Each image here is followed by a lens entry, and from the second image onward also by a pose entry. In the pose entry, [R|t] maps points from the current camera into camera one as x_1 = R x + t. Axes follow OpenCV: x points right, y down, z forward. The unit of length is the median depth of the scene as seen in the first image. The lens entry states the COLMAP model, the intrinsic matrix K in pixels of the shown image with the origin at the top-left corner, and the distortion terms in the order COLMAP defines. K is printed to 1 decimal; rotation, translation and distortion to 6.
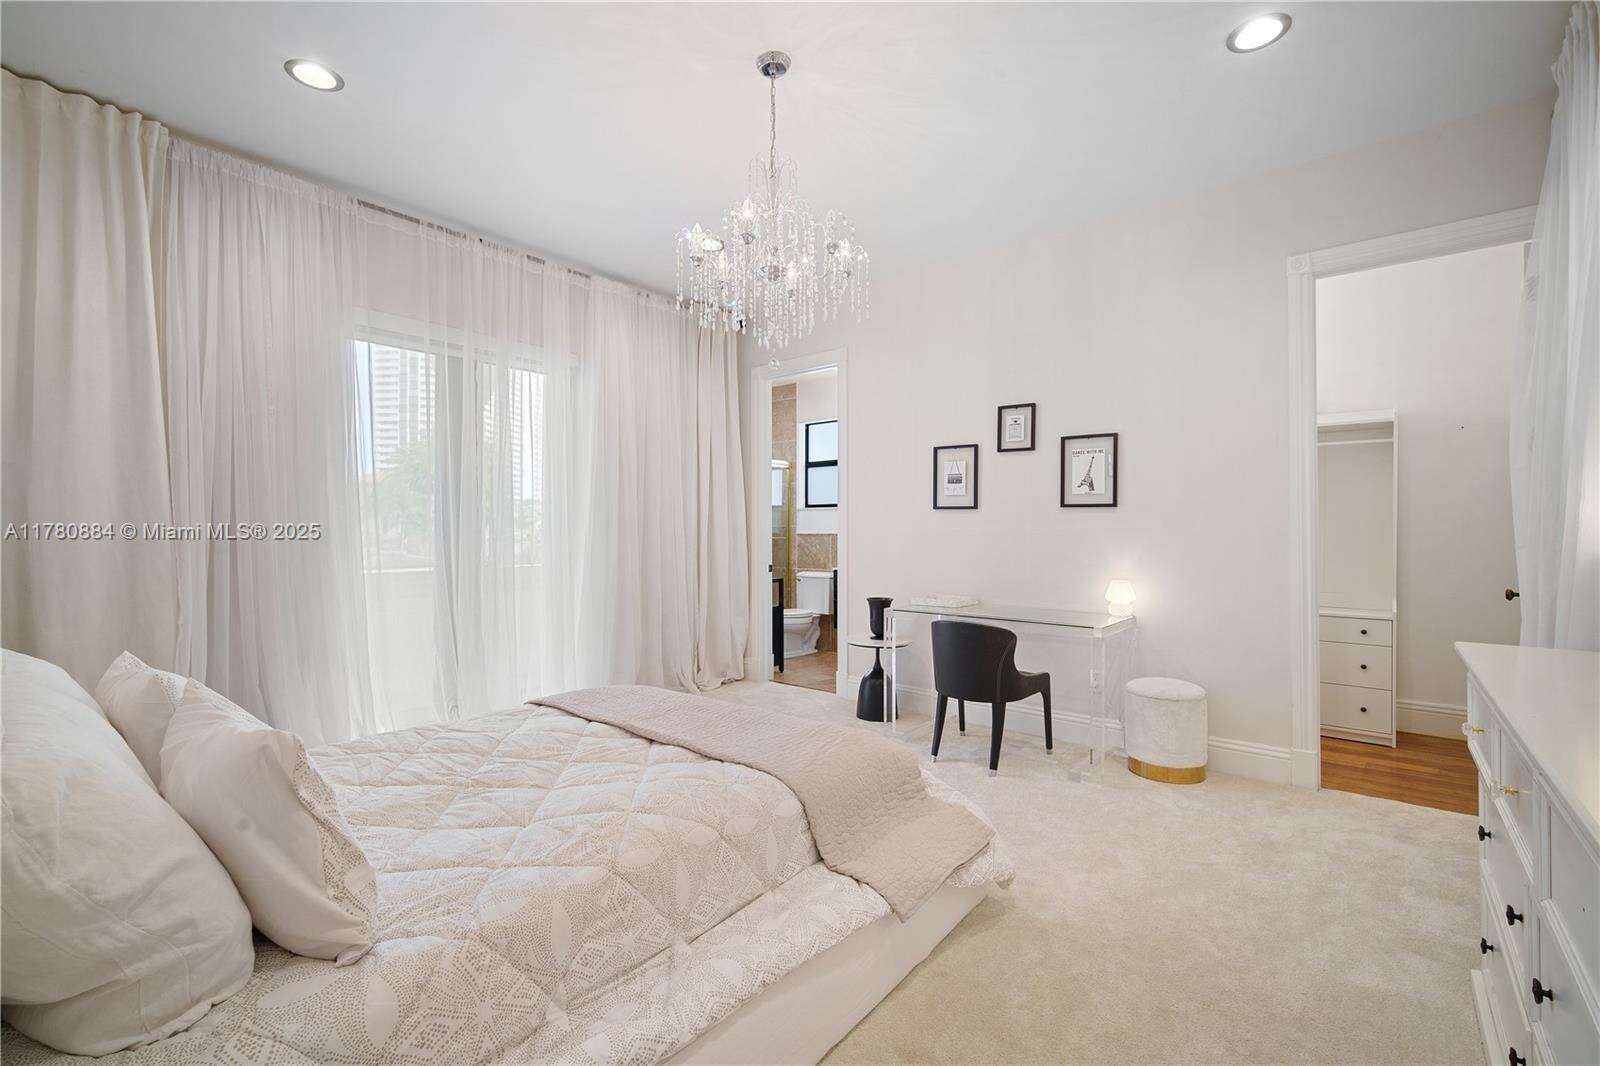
lens RADIAL K [[693.1, 0, 803.0], [0, 693.1, 533.7], [0, 0, 1]] dist [0.001008, 0.001926]
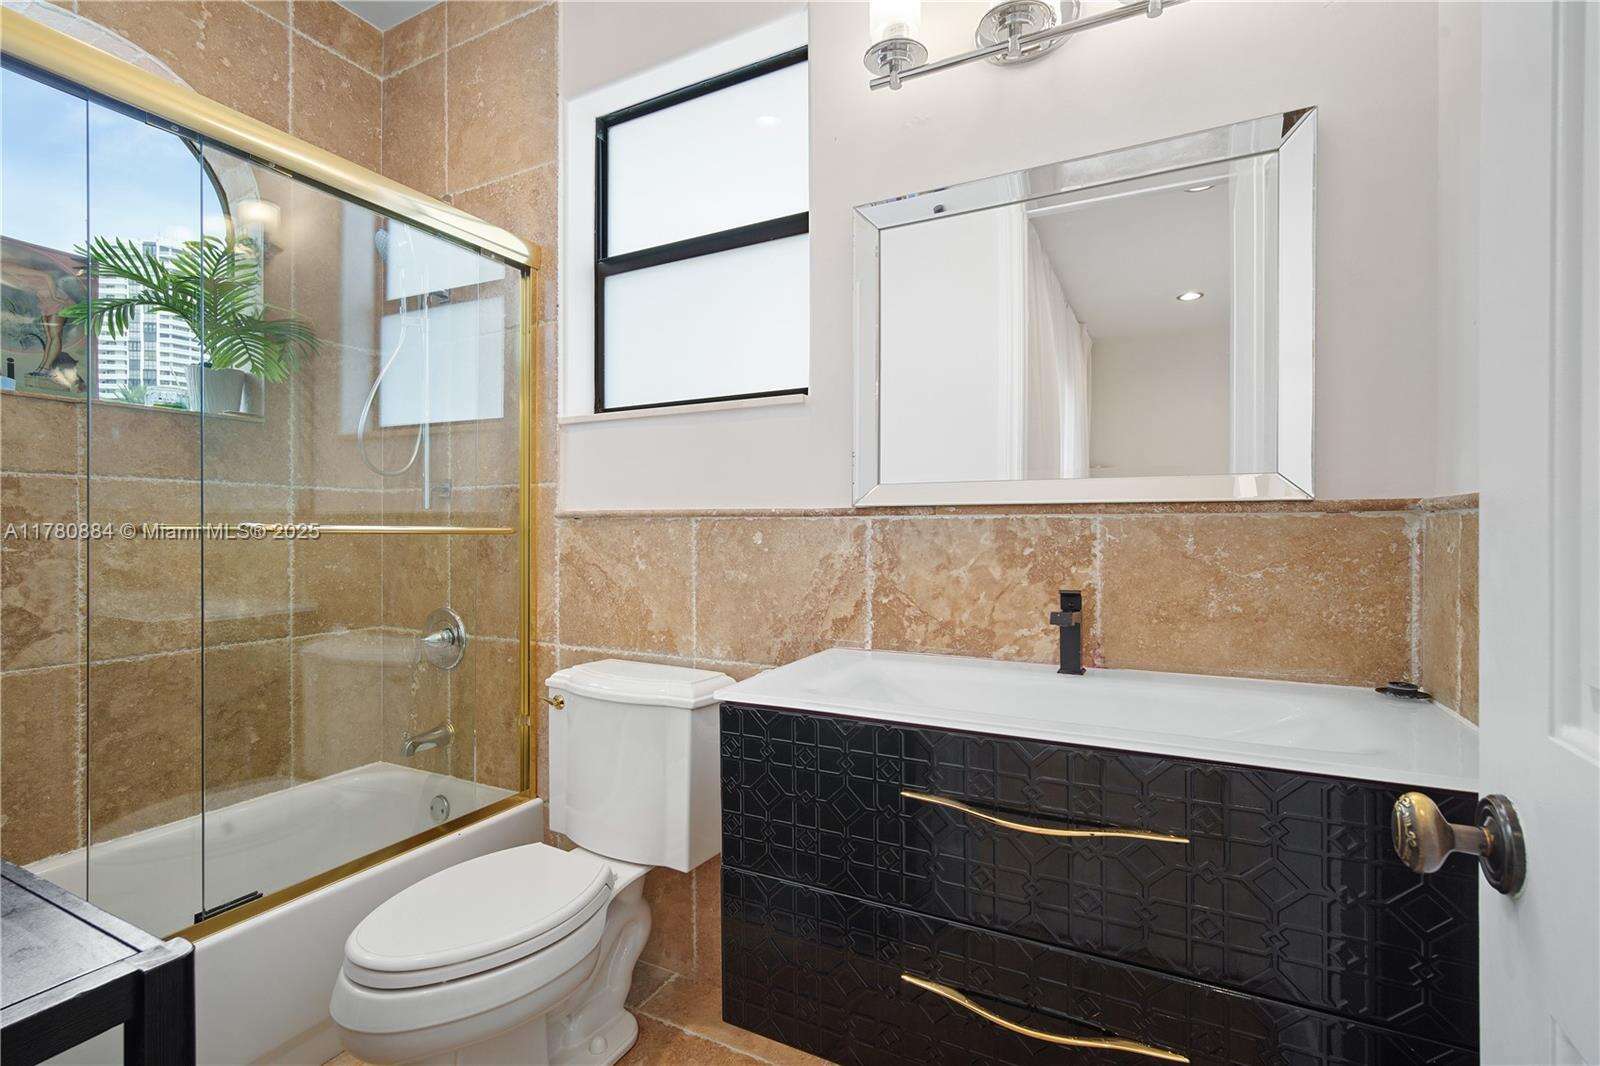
lens RADIAL K [[693.1, 0, 813.0], [0, 693.1, 532.8], [0, 0, 1]] dist [0.001008, 0.001926]
pose [[0.970455, 0.000306, 0.241282, 0.021054], [0.003123, 0.999900, -0.013829, 0.011442], [-0.241262, 0.014174, 0.970357, 0.721466]]
